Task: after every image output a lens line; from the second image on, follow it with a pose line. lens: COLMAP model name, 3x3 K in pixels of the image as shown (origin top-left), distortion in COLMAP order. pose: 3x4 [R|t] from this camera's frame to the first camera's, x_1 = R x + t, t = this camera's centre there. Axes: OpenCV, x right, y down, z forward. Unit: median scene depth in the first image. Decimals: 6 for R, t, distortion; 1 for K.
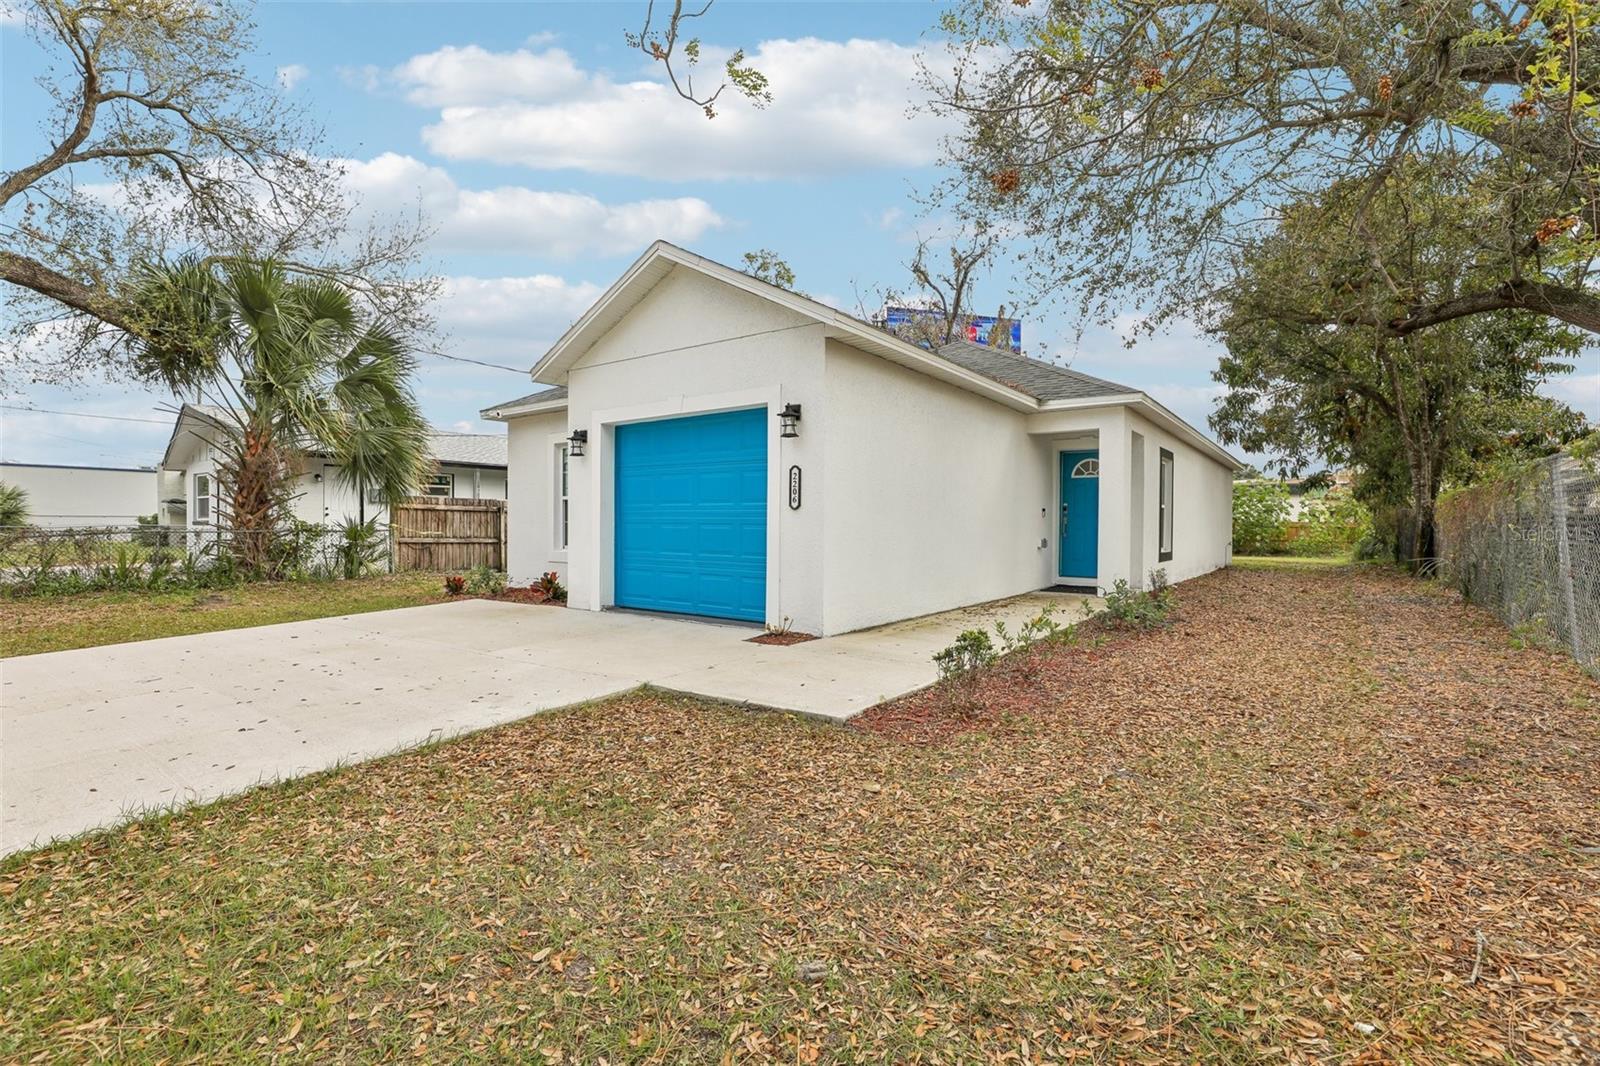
lens RADIAL K [[750.3, 0, 800.0], [0, 750.3, 533.0], [0, 0, 1]] dist [-0.003761, 0.000303]
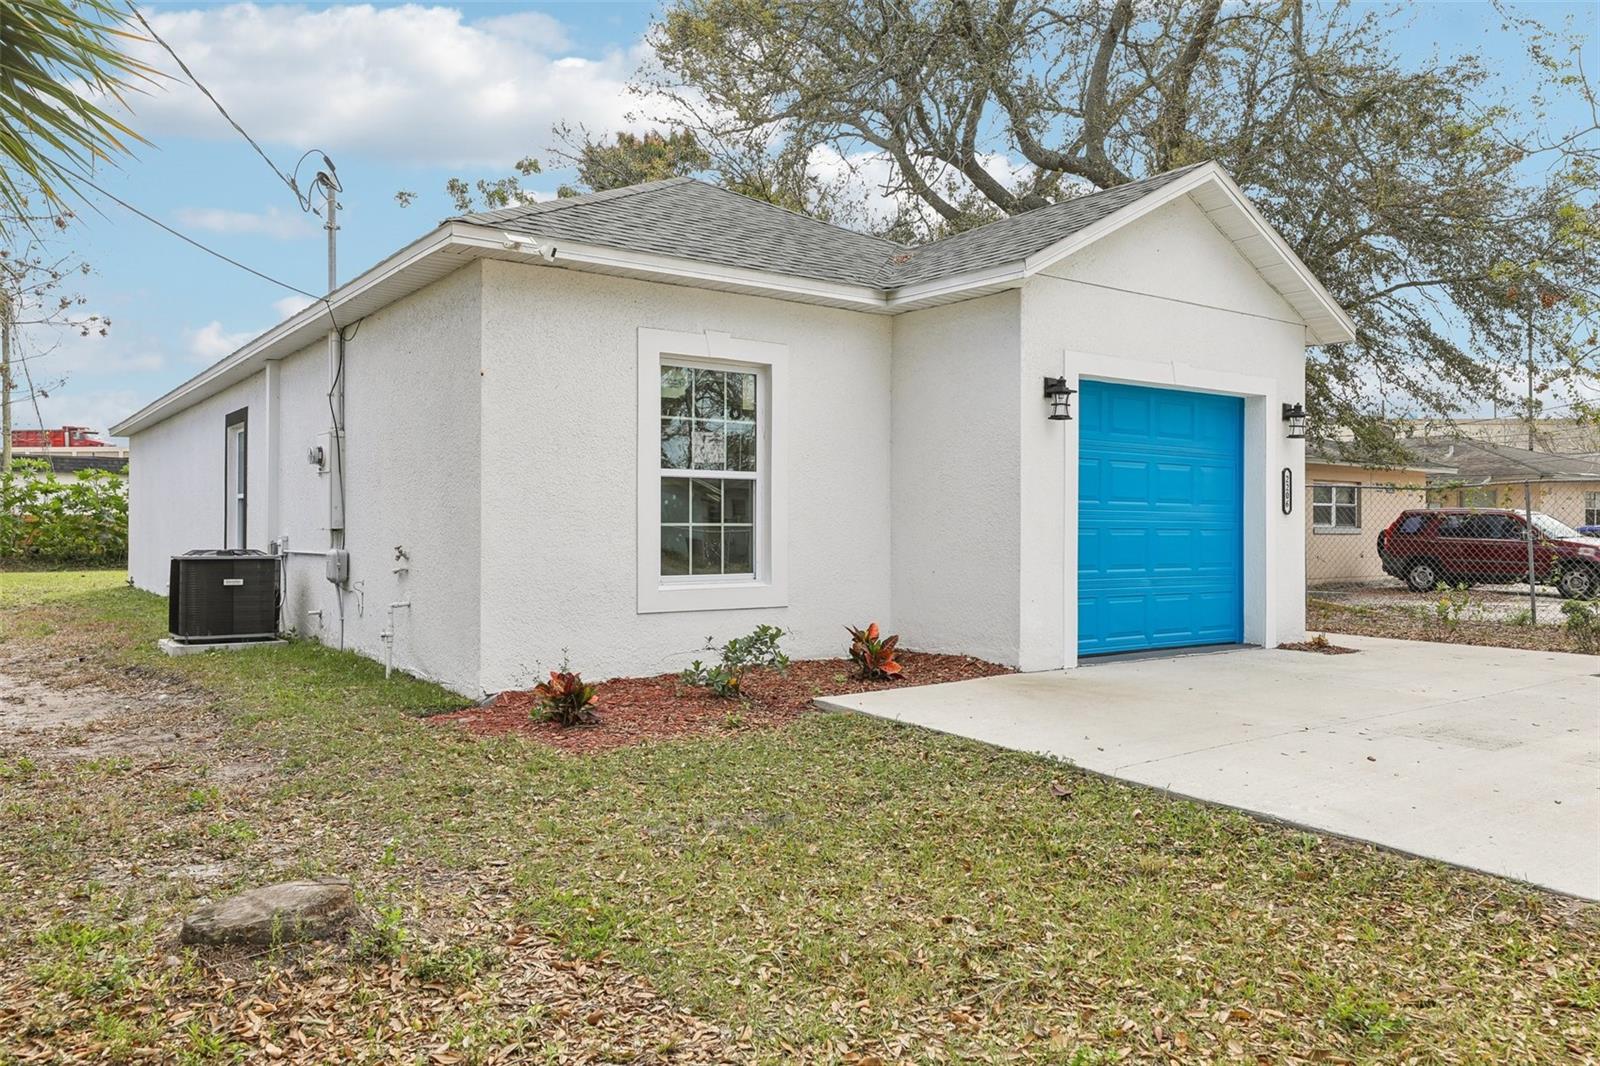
lens RADIAL K [[1188.5, 0, 801.6], [0, 1188.5, 527.2], [0, 0, 1]] dist [0.048546, 0.010574]
pose [[0.268490, -0.005080, 0.963269, -1.288362], [0.007050, 0.999970, 0.003309, -0.019456], [-0.963257, 0.005902, 0.268518, 0.938009]]
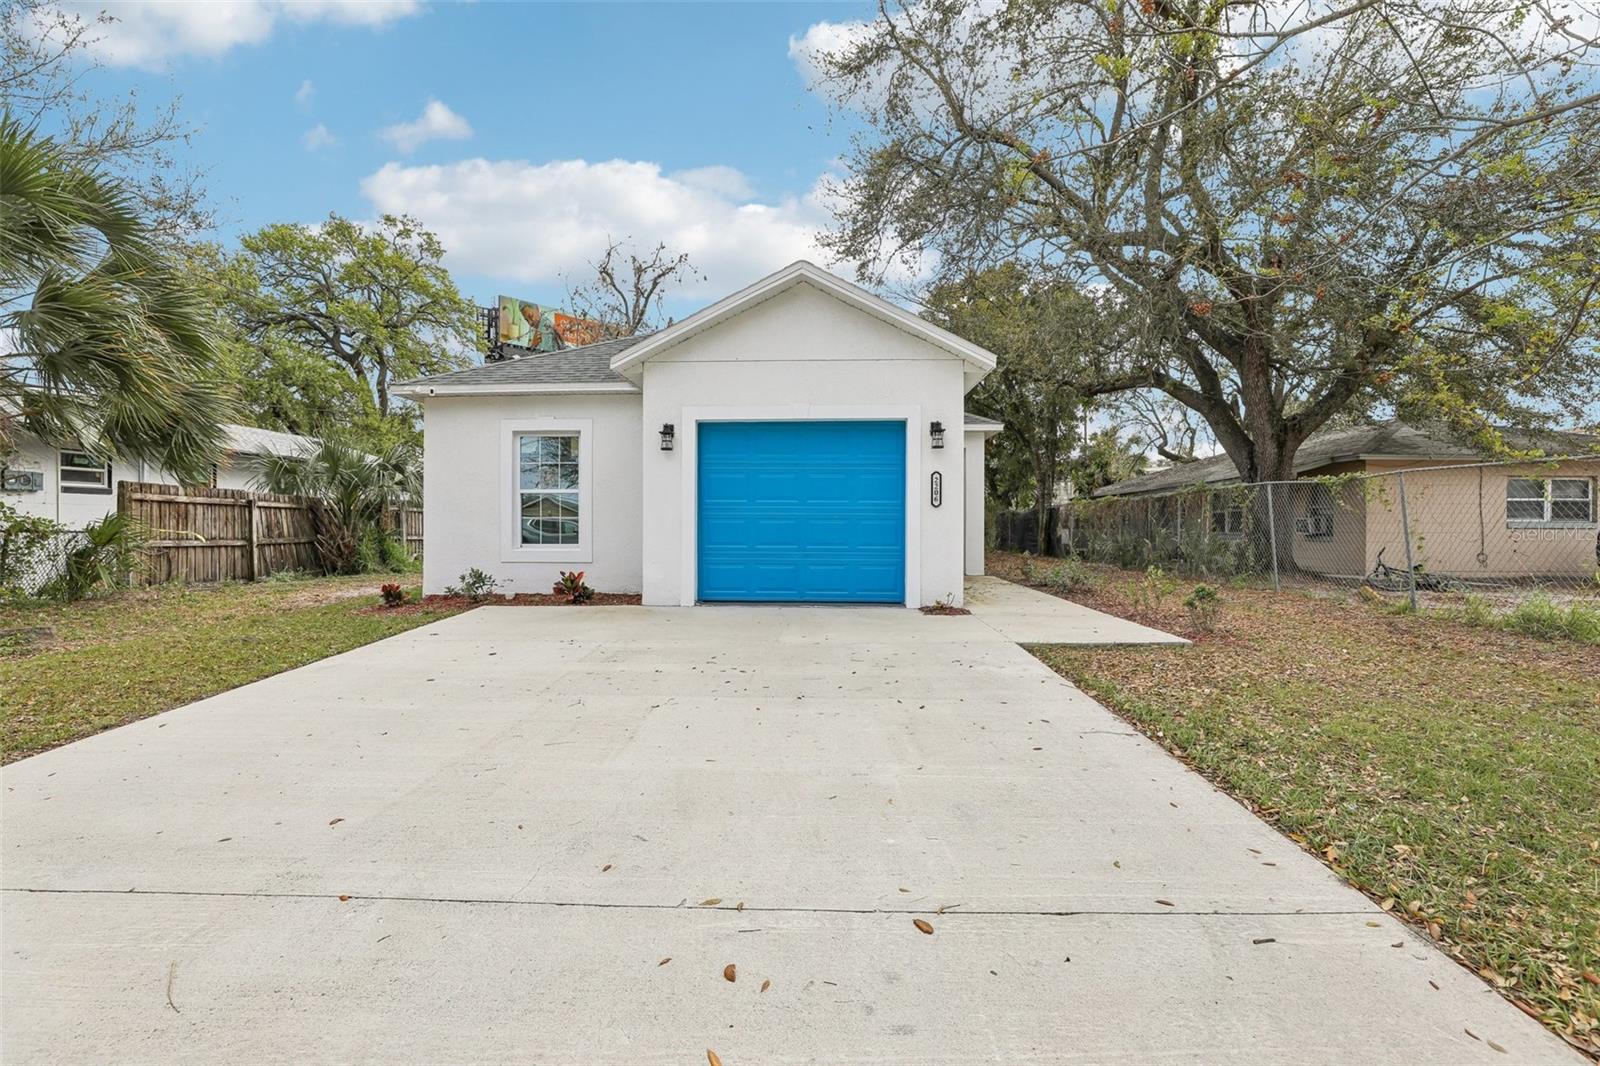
lens RADIAL K [[744.7, 0, 802.5], [0, 744.7, 526.6], [0, 0, 1]] dist [-0.036185, 0.000417]
pose [[0.825779, -0.004818, 0.563974, -0.694860], [0.008742, 0.999953, -0.004257, 0.003119], [-0.563927, 0.008445, 0.825782, 0.092001]]
